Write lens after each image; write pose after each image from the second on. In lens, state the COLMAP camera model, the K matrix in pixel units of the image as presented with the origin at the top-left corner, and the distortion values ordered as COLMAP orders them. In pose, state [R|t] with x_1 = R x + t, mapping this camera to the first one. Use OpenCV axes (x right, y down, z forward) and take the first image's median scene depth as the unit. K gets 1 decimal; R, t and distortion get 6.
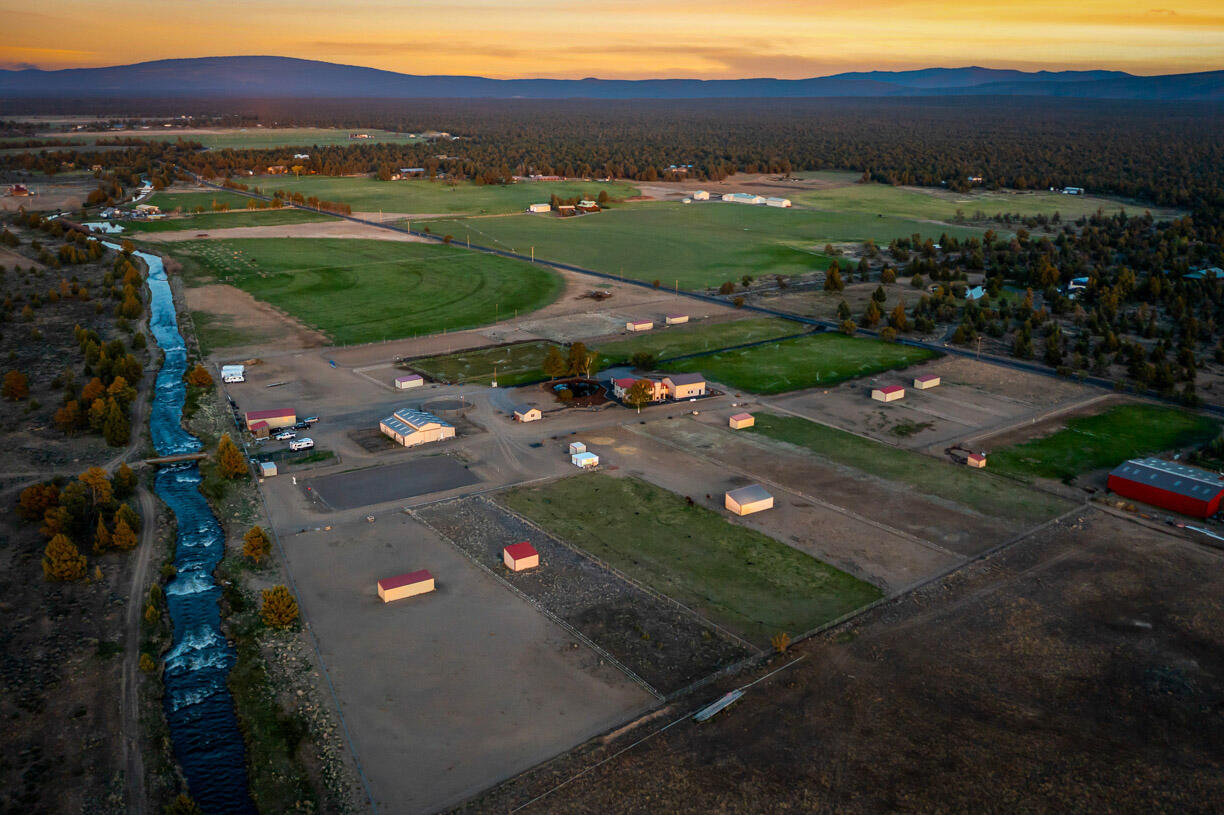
lens RADIAL K [[987.4, 0, 607.5], [0, 987.4, 405.4], [0, 0, 1]] dist [-0.011202, -0.010168]
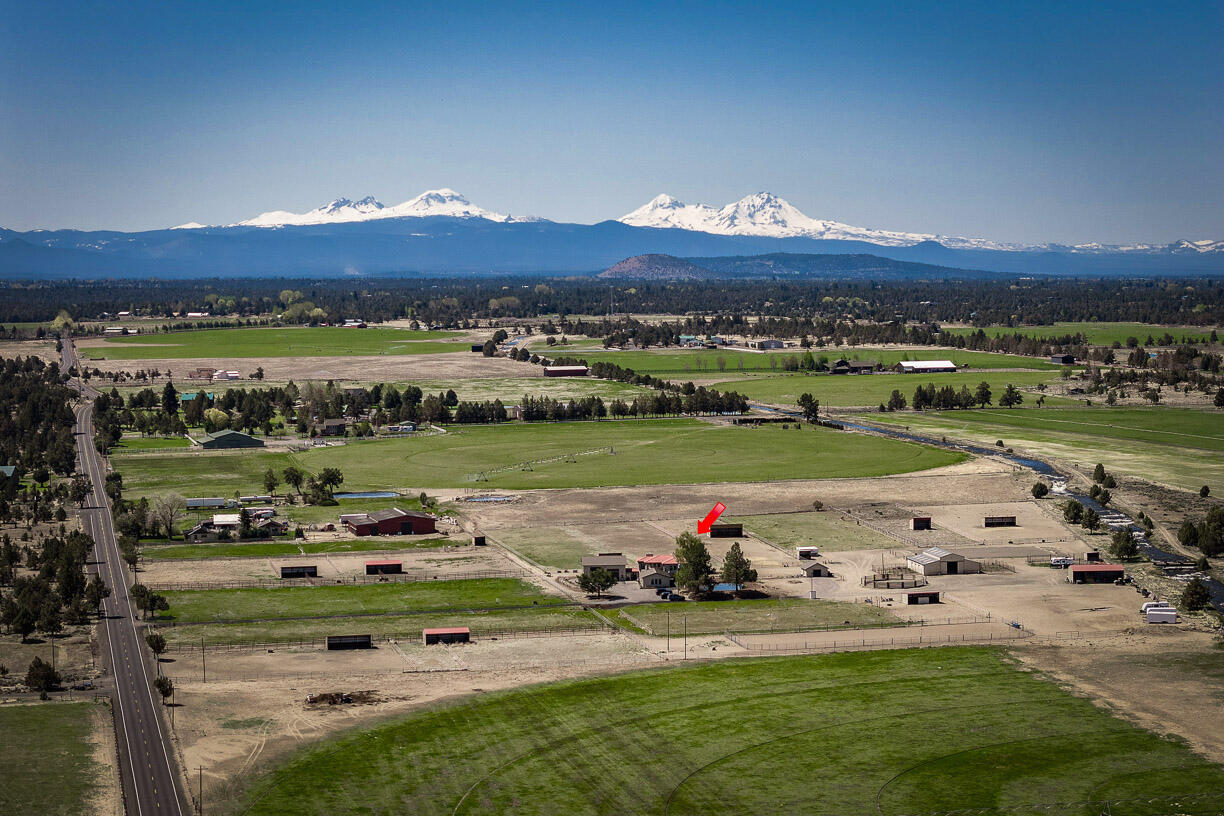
lens RADIAL K [[2739.1, 0, 612.0], [0, 2739.1, 408.0], [0, 0, 1]] dist [-0.207175, 0.628806]
pose [[-0.899257, -0.017859, 0.437057, -1.002268], [0.141211, 0.933817, 0.328703, -0.972056], [-0.414001, 0.357305, -0.837219, 3.130873]]
